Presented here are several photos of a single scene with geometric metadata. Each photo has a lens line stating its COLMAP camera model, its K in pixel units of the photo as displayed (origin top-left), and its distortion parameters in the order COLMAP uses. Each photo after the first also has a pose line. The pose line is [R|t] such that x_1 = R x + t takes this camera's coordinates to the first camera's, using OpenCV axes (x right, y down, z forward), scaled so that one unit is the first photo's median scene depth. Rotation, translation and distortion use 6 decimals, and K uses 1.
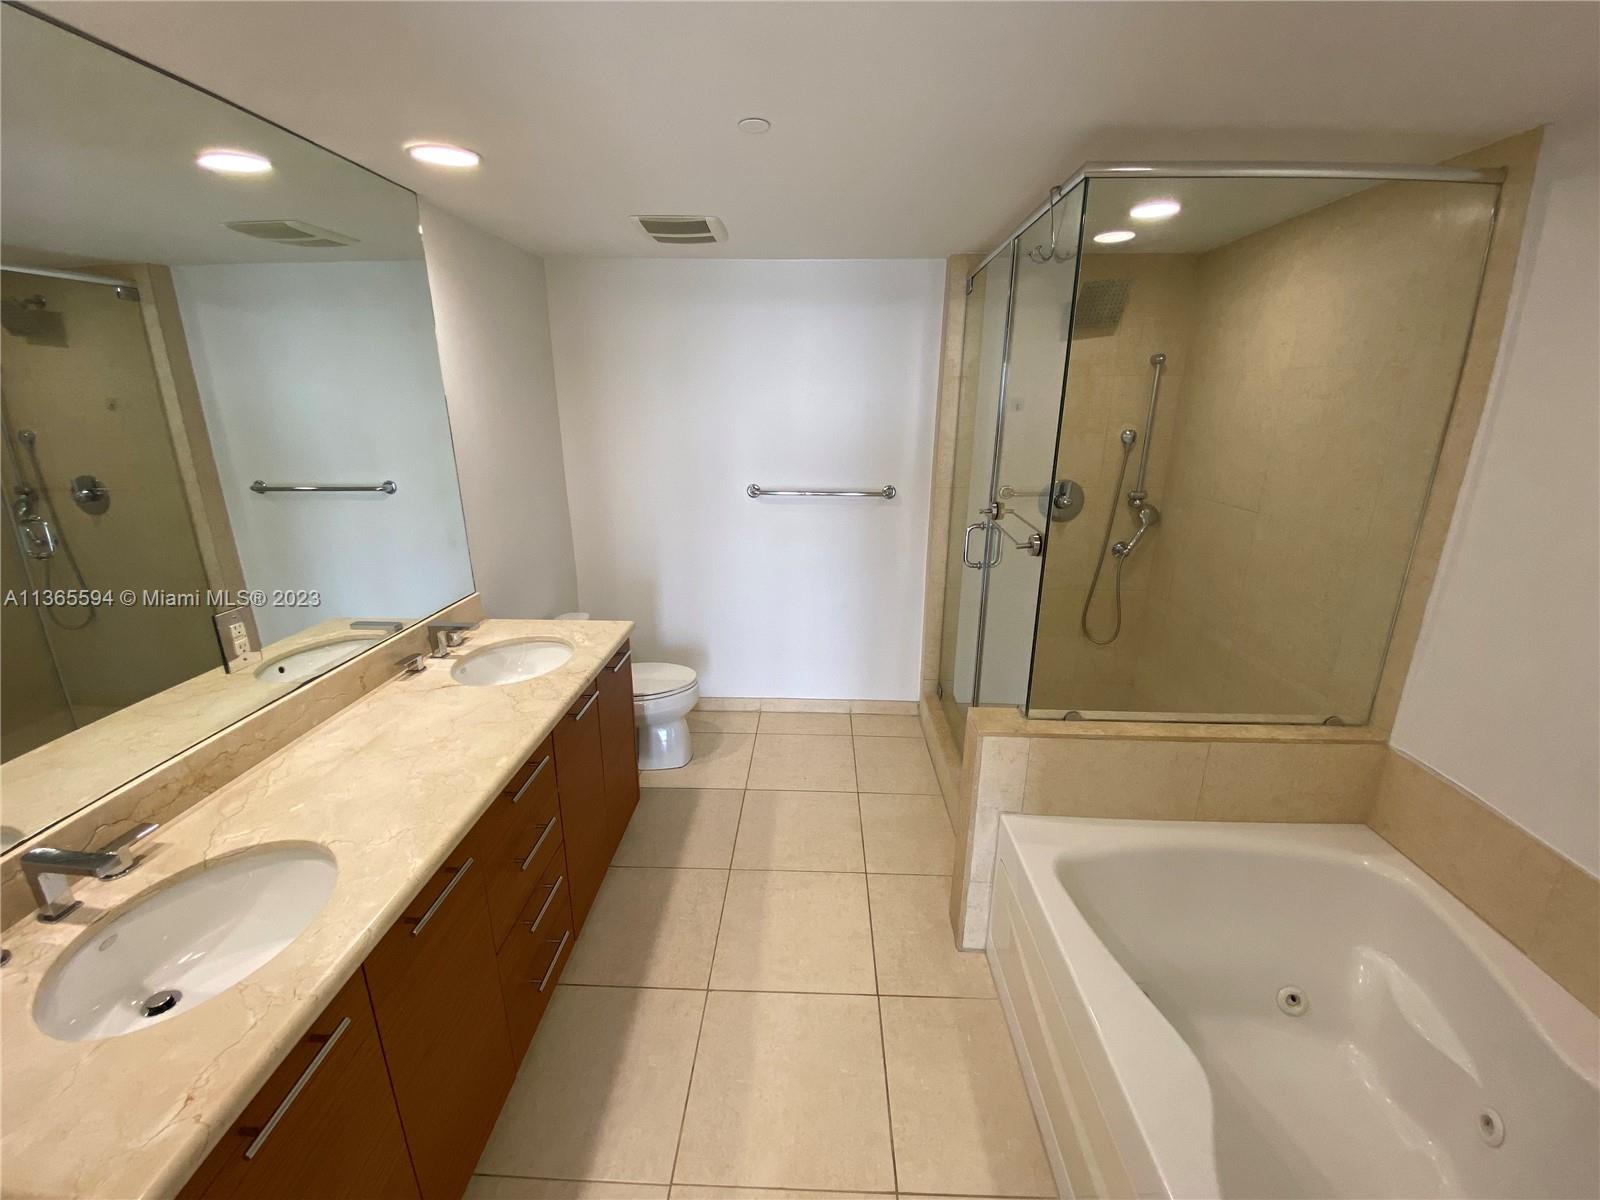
lens RADIAL K [[650.2, 0, 803.6], [0, 650.2, 600.1], [0, 0, 1]] dist [0.022677, -0.020891]
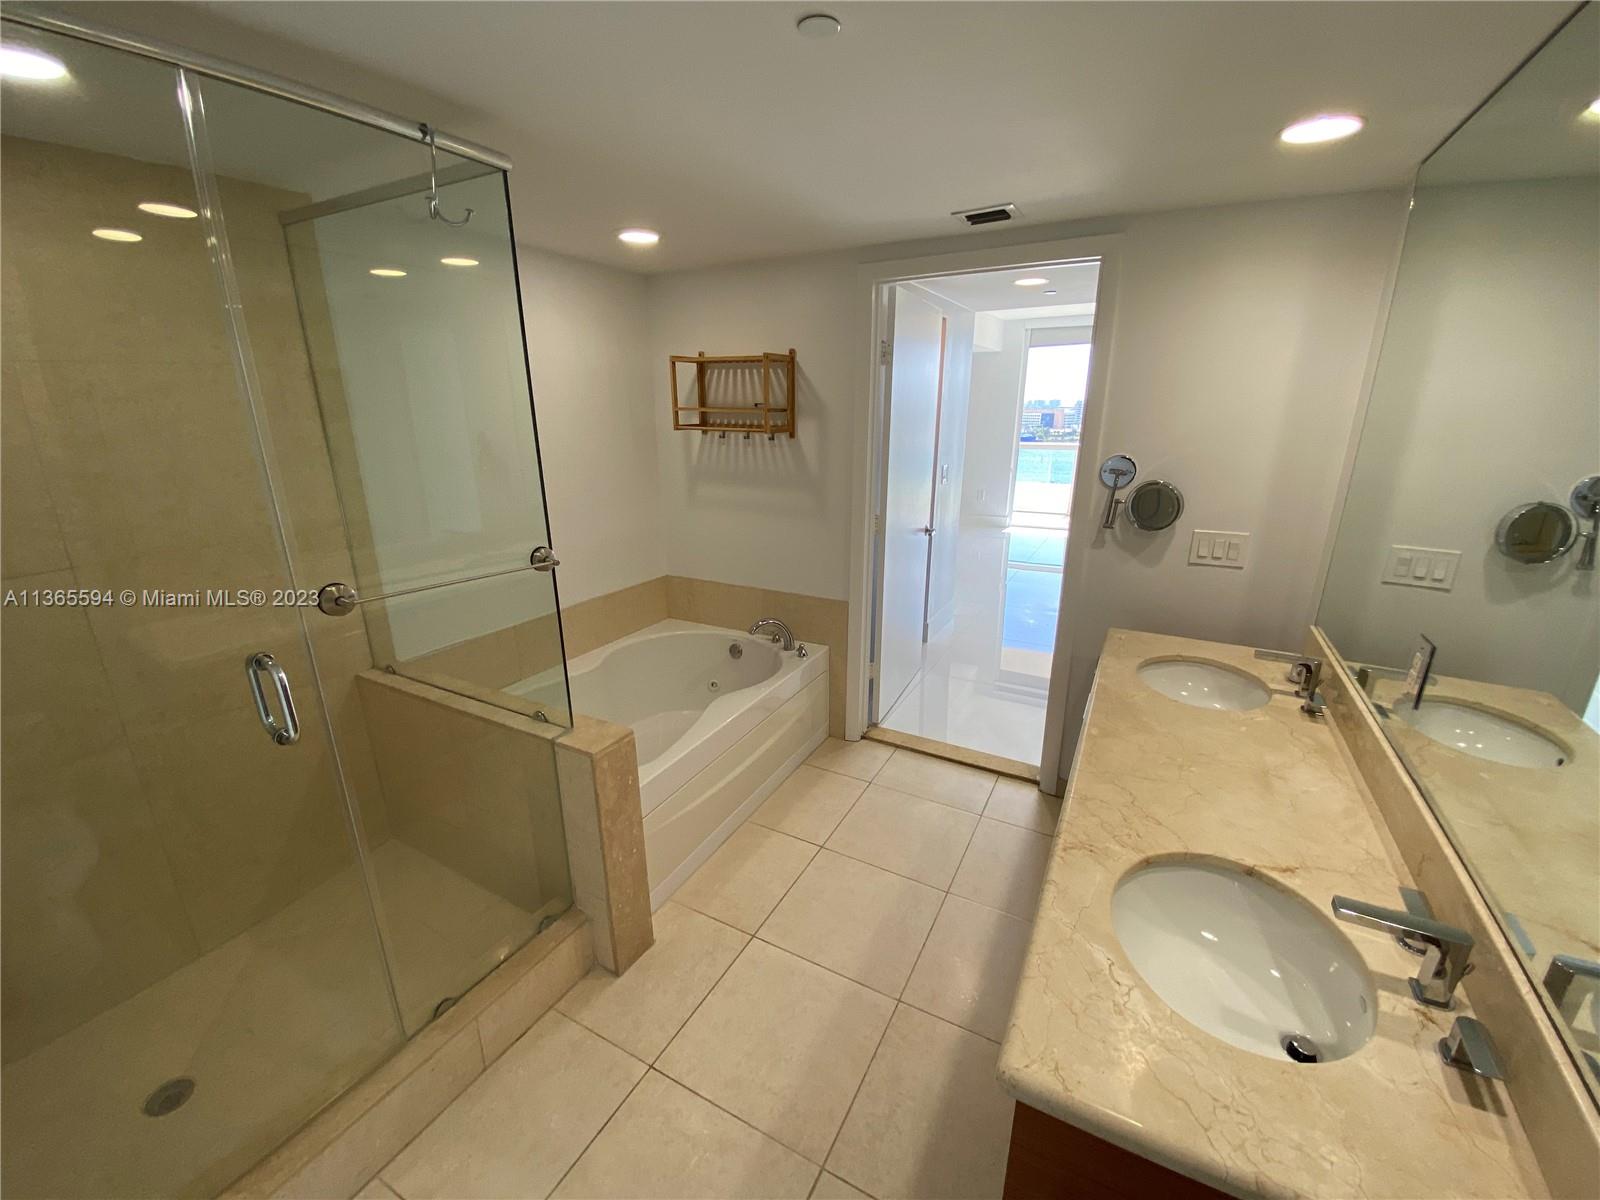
lens RADIAL K [[650.2, 0, 803.6], [0, 650.2, 600.1], [0, 0, 1]] dist [0.022677, -0.020891]
pose [[-0.895639, -0.135869, 0.423520, -0.427275], [0.124206, 0.837918, 0.531475, -0.538613], [-0.427086, 0.528614, -0.733597, 1.760813]]
